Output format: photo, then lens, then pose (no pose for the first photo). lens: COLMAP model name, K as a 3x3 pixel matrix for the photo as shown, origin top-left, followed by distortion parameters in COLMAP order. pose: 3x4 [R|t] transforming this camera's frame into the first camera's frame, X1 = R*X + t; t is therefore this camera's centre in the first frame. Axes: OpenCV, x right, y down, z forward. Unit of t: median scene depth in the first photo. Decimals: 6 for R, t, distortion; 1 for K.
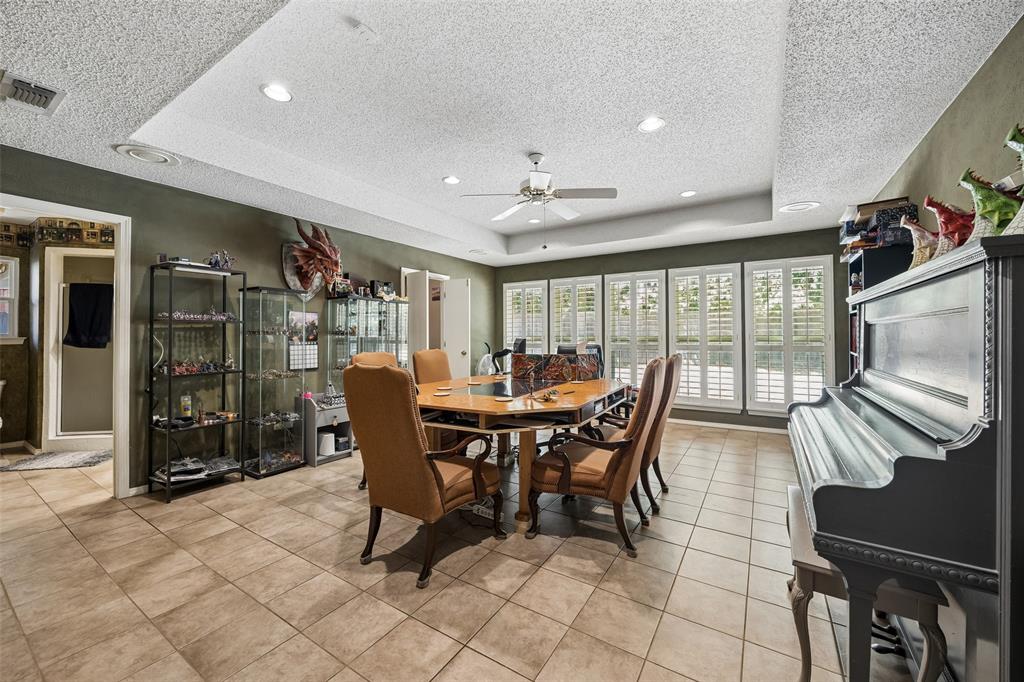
lens RADIAL K [[399.7, 0, 509.3], [0, 399.7, 330.8], [0, 0, 1]] dist [0.001873, -0.000444]
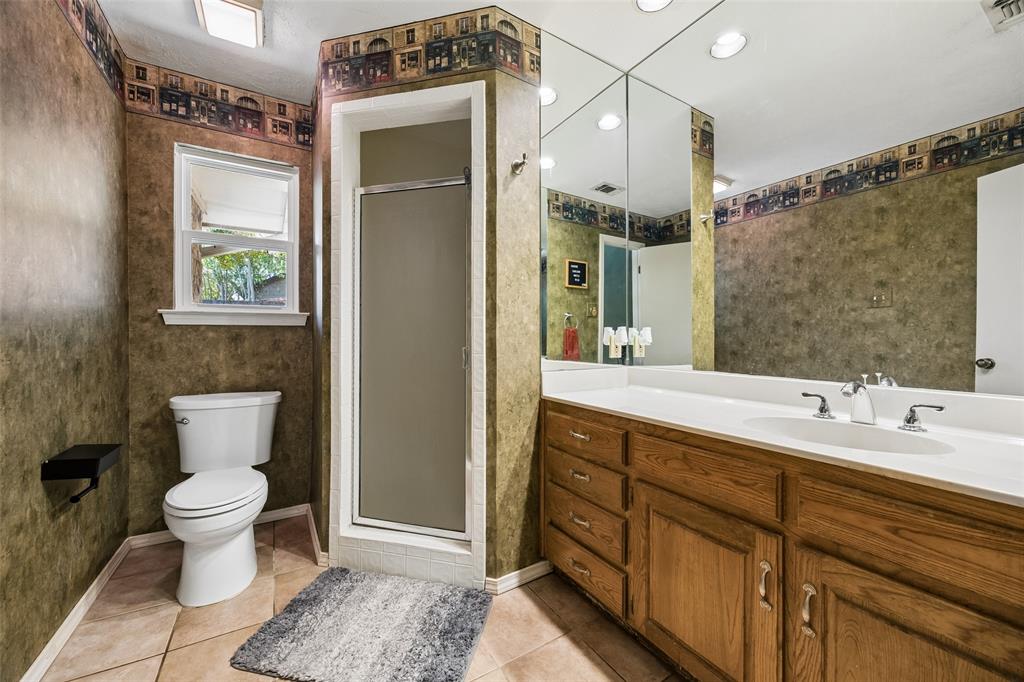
lens RADIAL K [[399.7, 0, 509.6], [0, 399.7, 344.0], [0, 0, 1]] dist [0.001873, -0.000444]
pose [[0.899519, 0.006018, -0.436839, -0.744306], [0.000061, 0.999903, 0.013901, 0.052111], [0.436881, -0.012531, 0.899432, 0.647213]]
